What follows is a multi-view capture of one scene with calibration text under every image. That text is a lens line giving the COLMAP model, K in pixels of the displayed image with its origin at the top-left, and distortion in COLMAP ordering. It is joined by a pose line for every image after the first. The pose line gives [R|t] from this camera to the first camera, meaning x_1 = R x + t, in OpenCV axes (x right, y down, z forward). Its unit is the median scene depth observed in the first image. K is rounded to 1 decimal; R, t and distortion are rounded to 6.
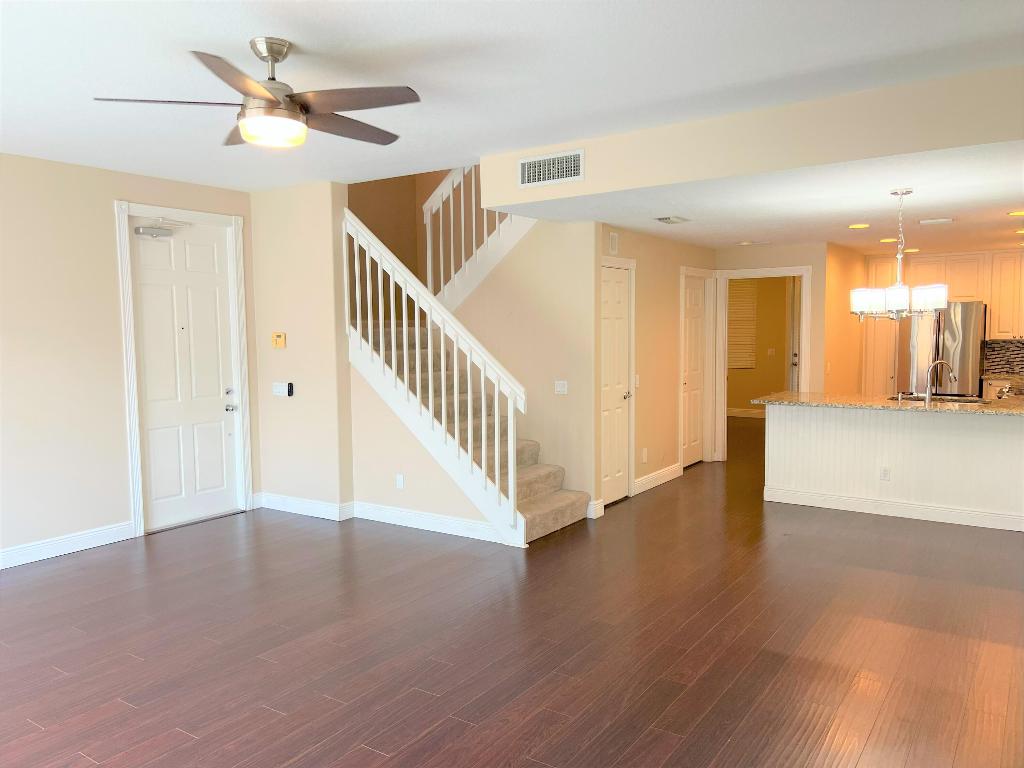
lens RADIAL K [[771.7, 0, 504.4], [0, 771.7, 393.6], [0, 0, 1]] dist [0.045865, -0.053029]
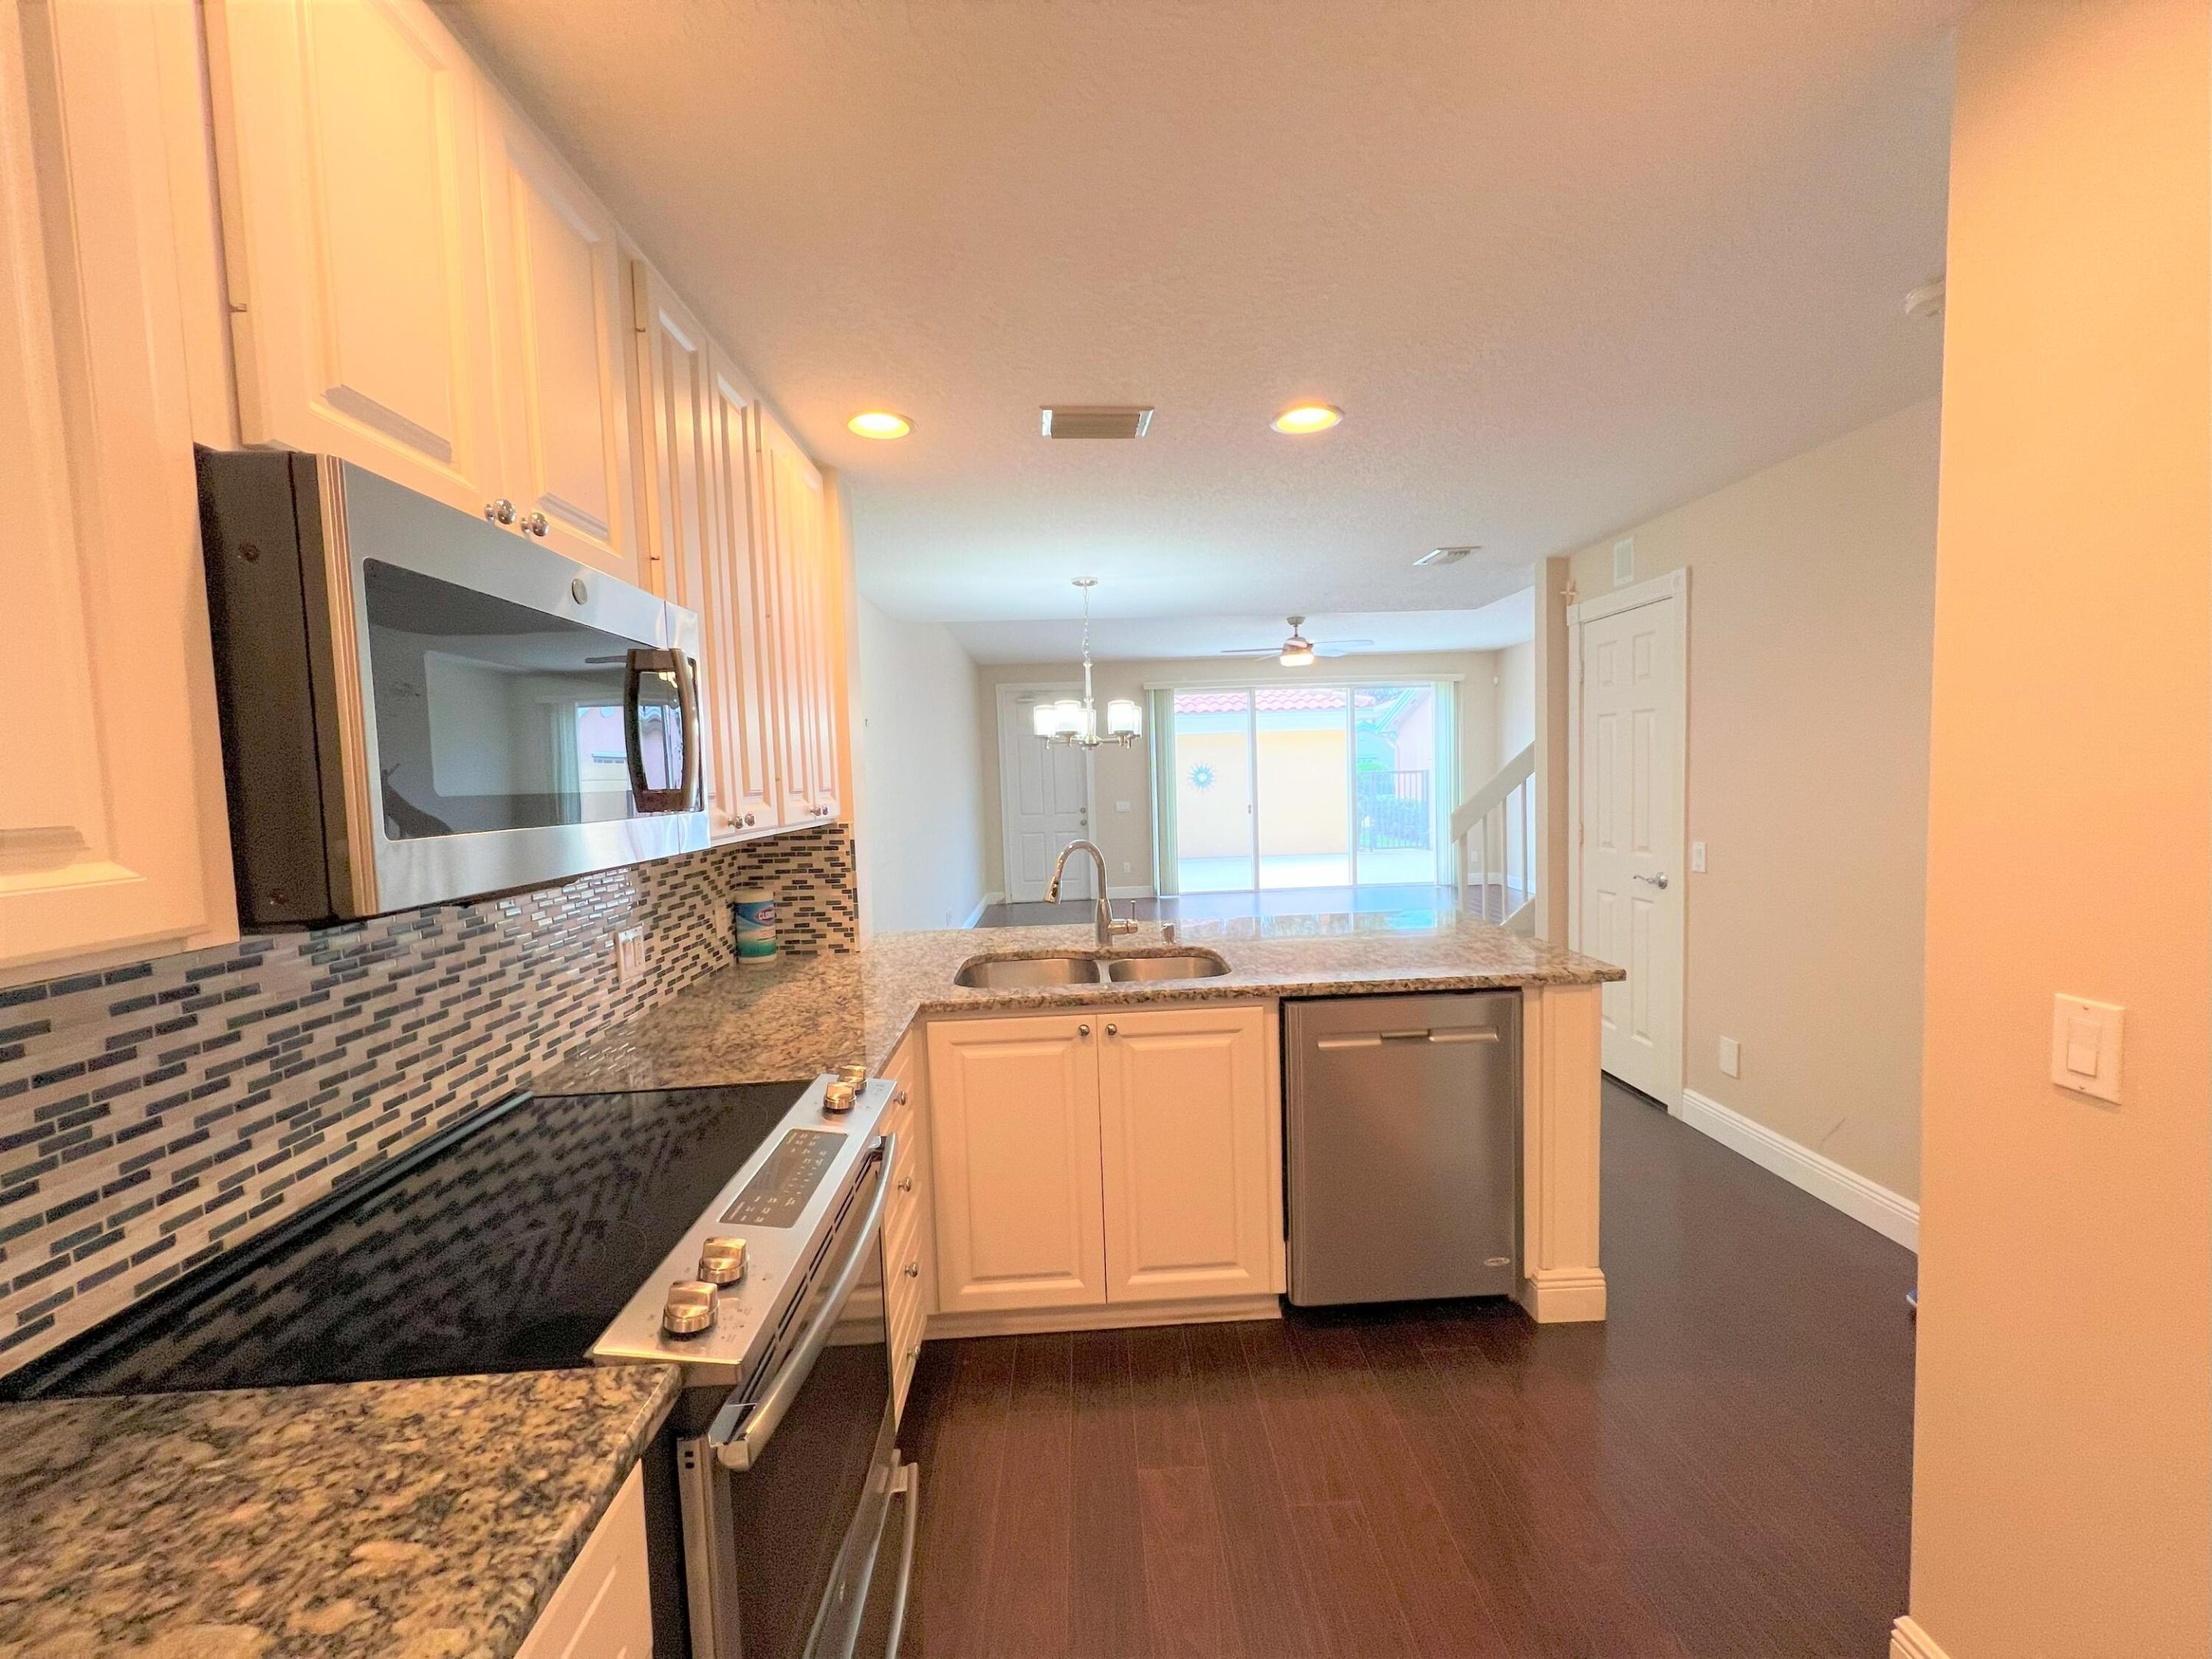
lens RADIAL K [[881.9, 0, 1110.0], [0, 881.9, 830.9], [0, 0, 1]] dist [-0.004045, 0.000770]
pose [[-0.796763, 0.078603, -0.599157, 0.614397], [-0.006634, 0.990307, 0.138740, -0.081287], [0.604255, 0.114518, -0.788519, 1.029469]]
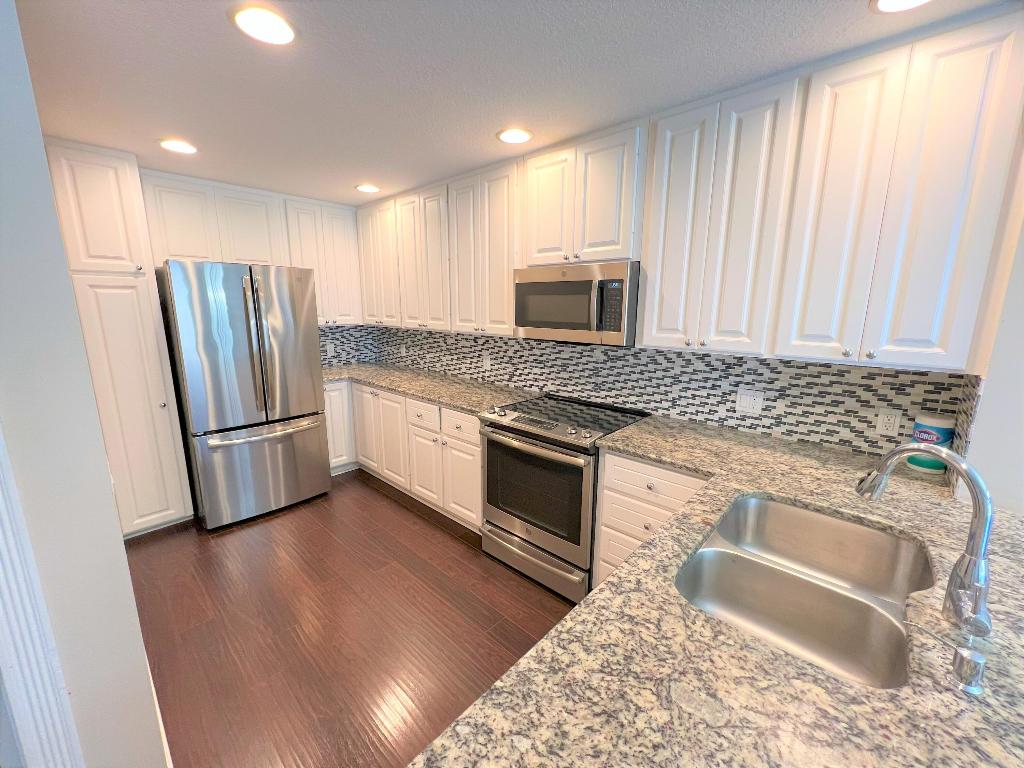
lens RADIAL K [[408.2, 0, 514.4], [0, 408.2, 384.6], [0, 0, 1]] dist [-0.004045, 0.000770]
pose [[0.136701, -0.177519, 0.974577, 0.314749], [0.074922, 0.982847, 0.168517, -0.074573], [-0.987775, 0.049980, 0.147656, 0.860052]]
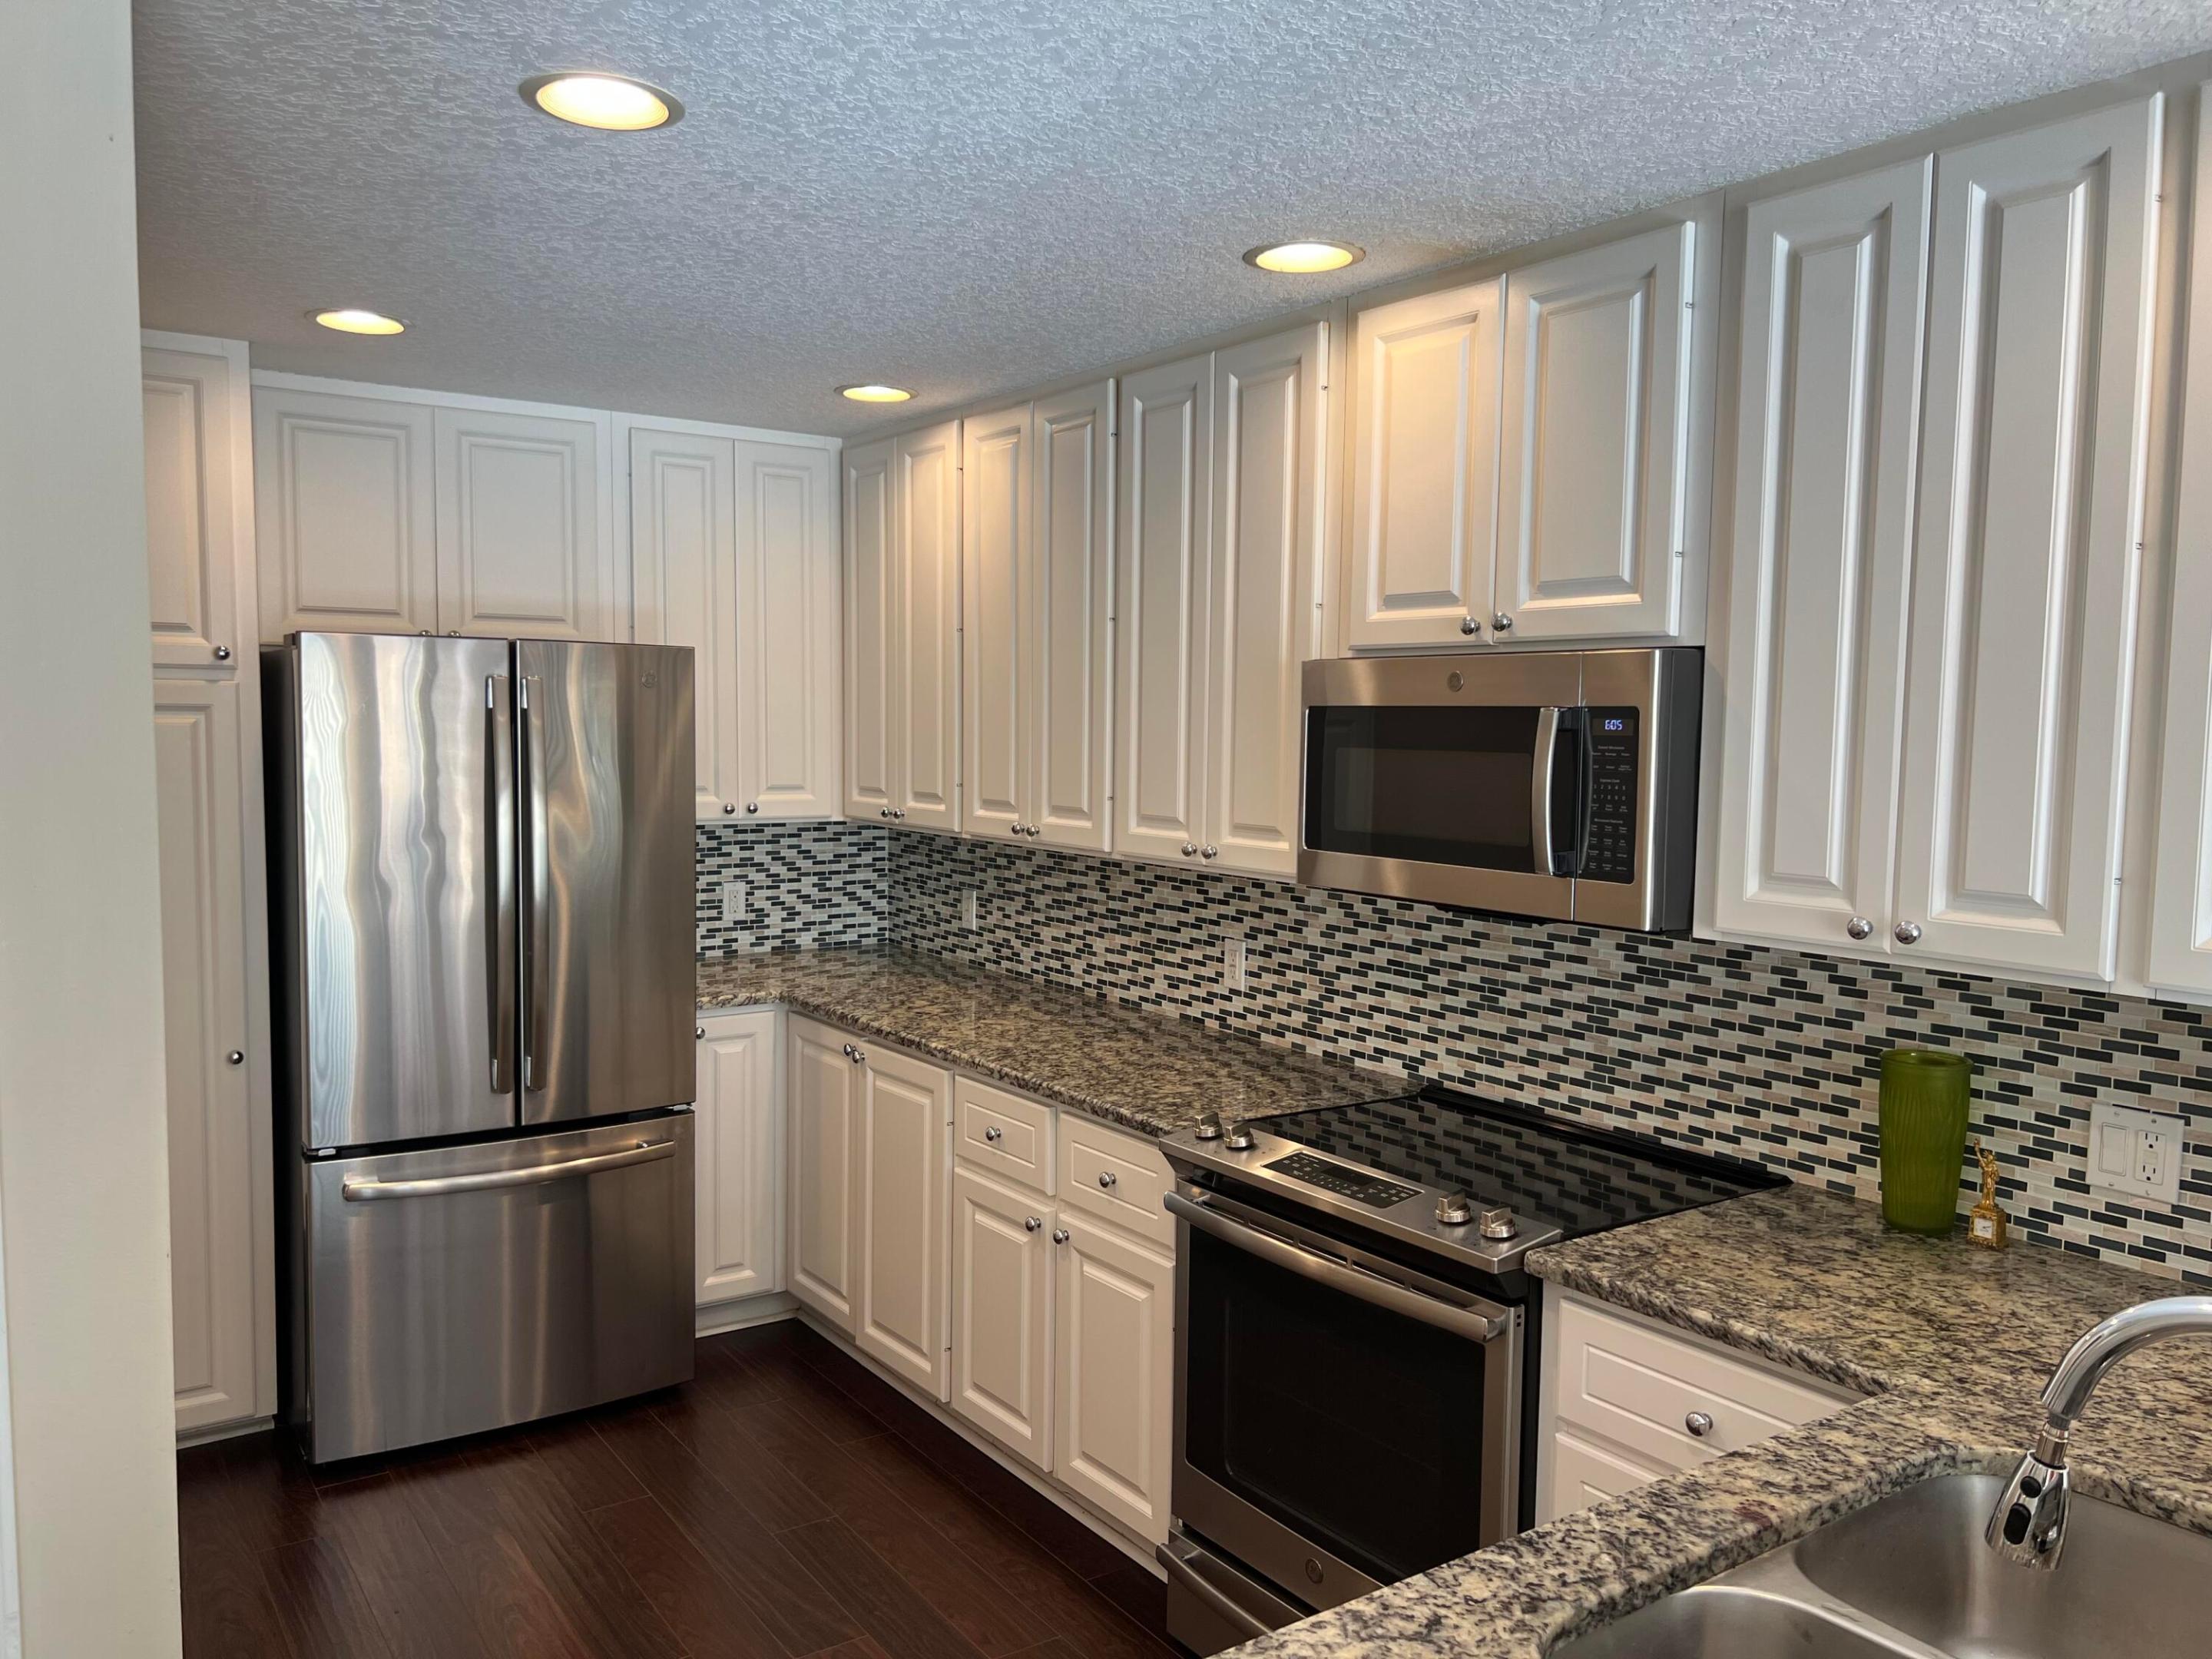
lens RADIAL K [[1667.0, 0, 1101.8], [0, 1667.0, 841.5], [0, 0, 1]] dist [0.045865, -0.053029]
pose [[0.351352, -0.050726, 0.934868, 0.259422], [0.059541, 0.997721, 0.031759, -0.081781], [-0.934348, 0.044504, 0.353572, 0.813960]]
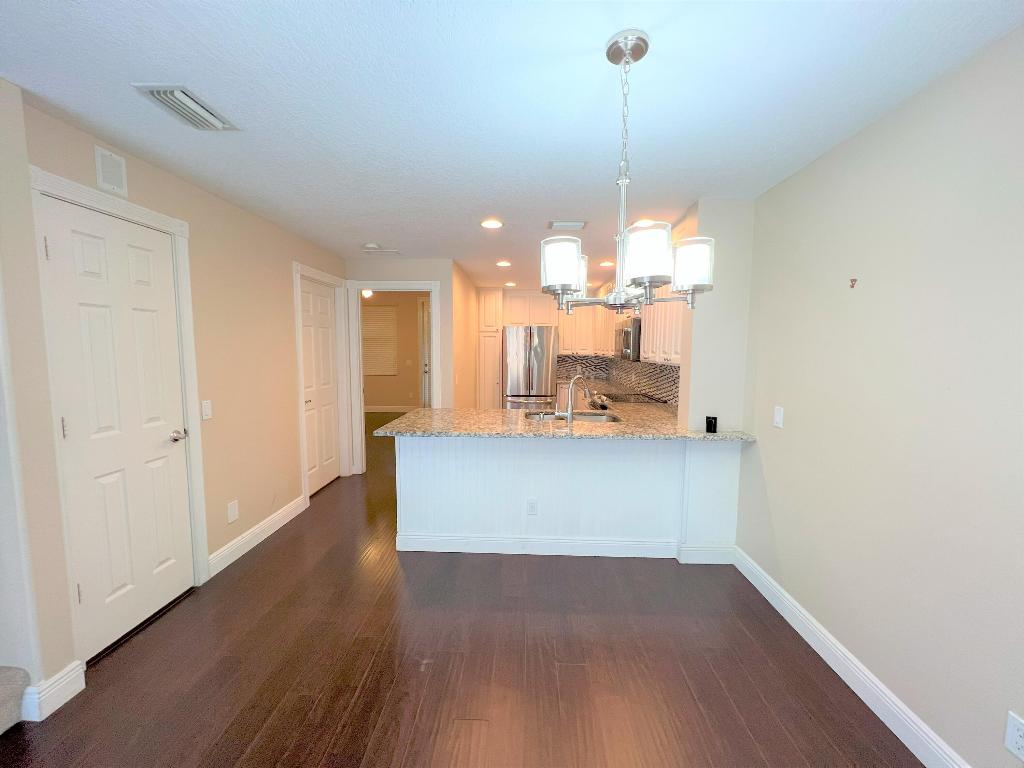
lens RADIAL K [[408.2, 0, 511.6], [0, 408.2, 385.4], [0, 0, 1]] dist [-0.004045, 0.000770]
pose [[0.843141, -0.030171, 0.536846, 0.179357], [0.027371, 0.999538, 0.013187, -0.030159], [-0.536996, 0.003576, 0.843577, 0.487447]]
